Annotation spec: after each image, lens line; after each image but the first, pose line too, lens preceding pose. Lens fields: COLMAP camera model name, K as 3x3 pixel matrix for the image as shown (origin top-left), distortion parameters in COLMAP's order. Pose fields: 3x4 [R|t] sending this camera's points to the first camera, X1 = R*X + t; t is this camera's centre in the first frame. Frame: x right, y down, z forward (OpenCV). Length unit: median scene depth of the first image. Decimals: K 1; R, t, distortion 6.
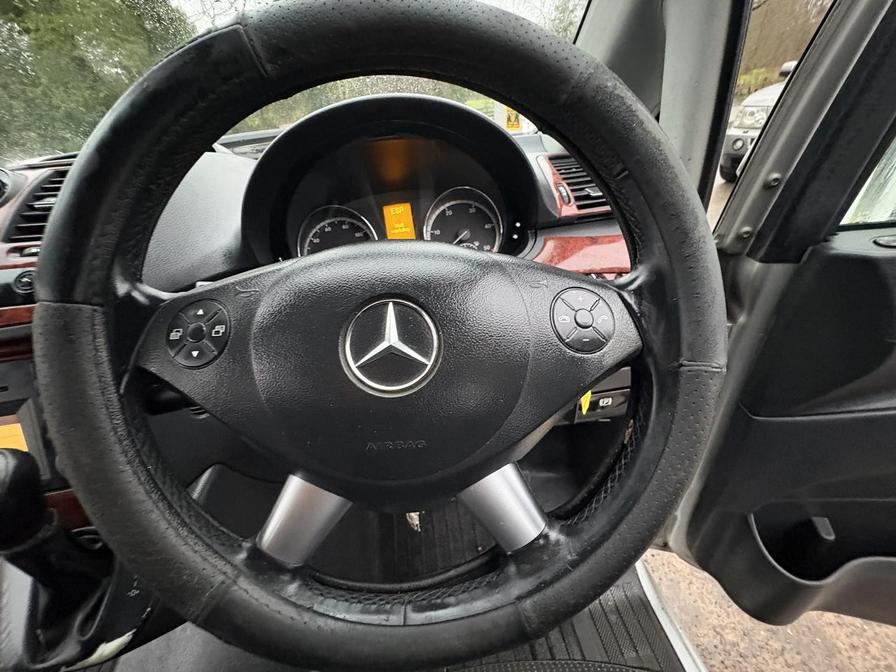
lens RADIAL K [[358.6, 0, 450.0], [0, 358.6, 332.3], [0, 0, 1]] dist [-0.001546, 0.000538]
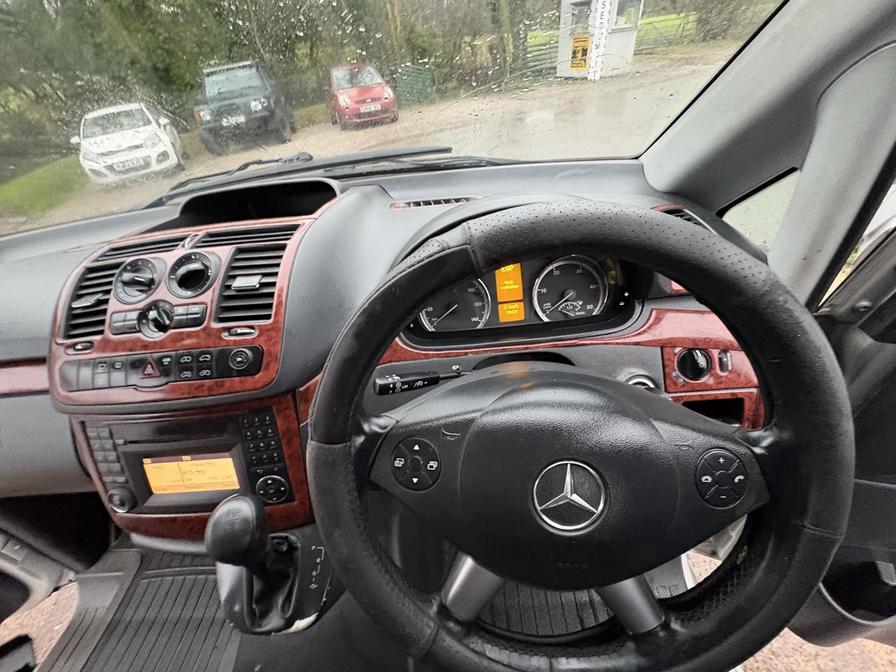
lens RADIAL K [[358.6, 0, 450.0], [0, 358.6, 332.3], [0, 0, 1]] dist [-0.001546, 0.000538]
pose [[0.992673, 0.062494, -0.103418, -0.254123], [-0.049039, 0.990577, 0.127879, -0.361341], [0.110435, -0.121871, 0.986383, -0.136380]]
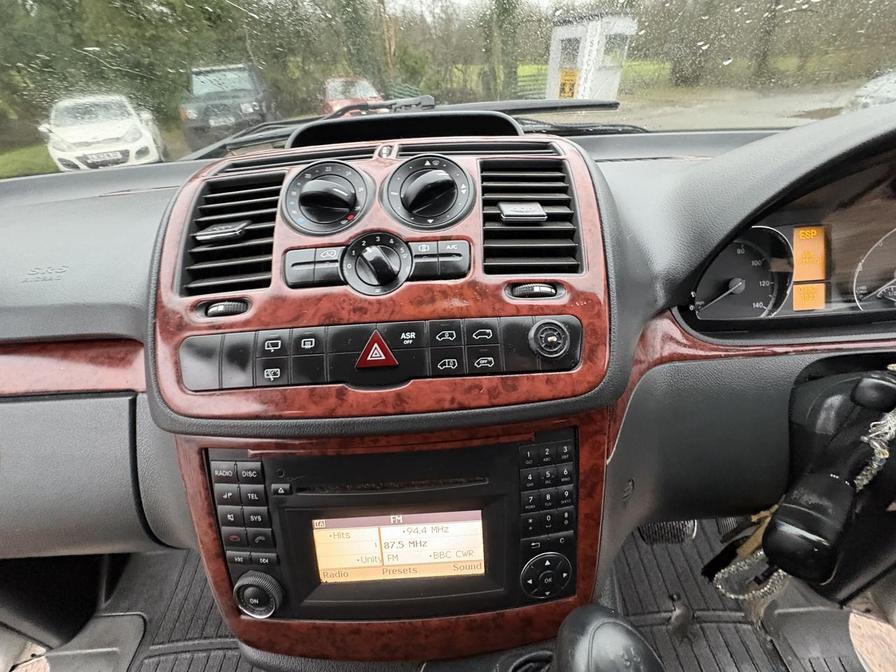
lens RADIAL K [[358.6, 0, 450.0], [0, 358.6, 332.3], [0, 0, 1]] dist [-0.001546, 0.000538]
pose [[0.994820, 0.094194, -0.038229, -1.114967], [-0.091190, 0.993086, 0.073918, -0.154497], [0.044927, -0.070049, 0.996531, 0.254925]]
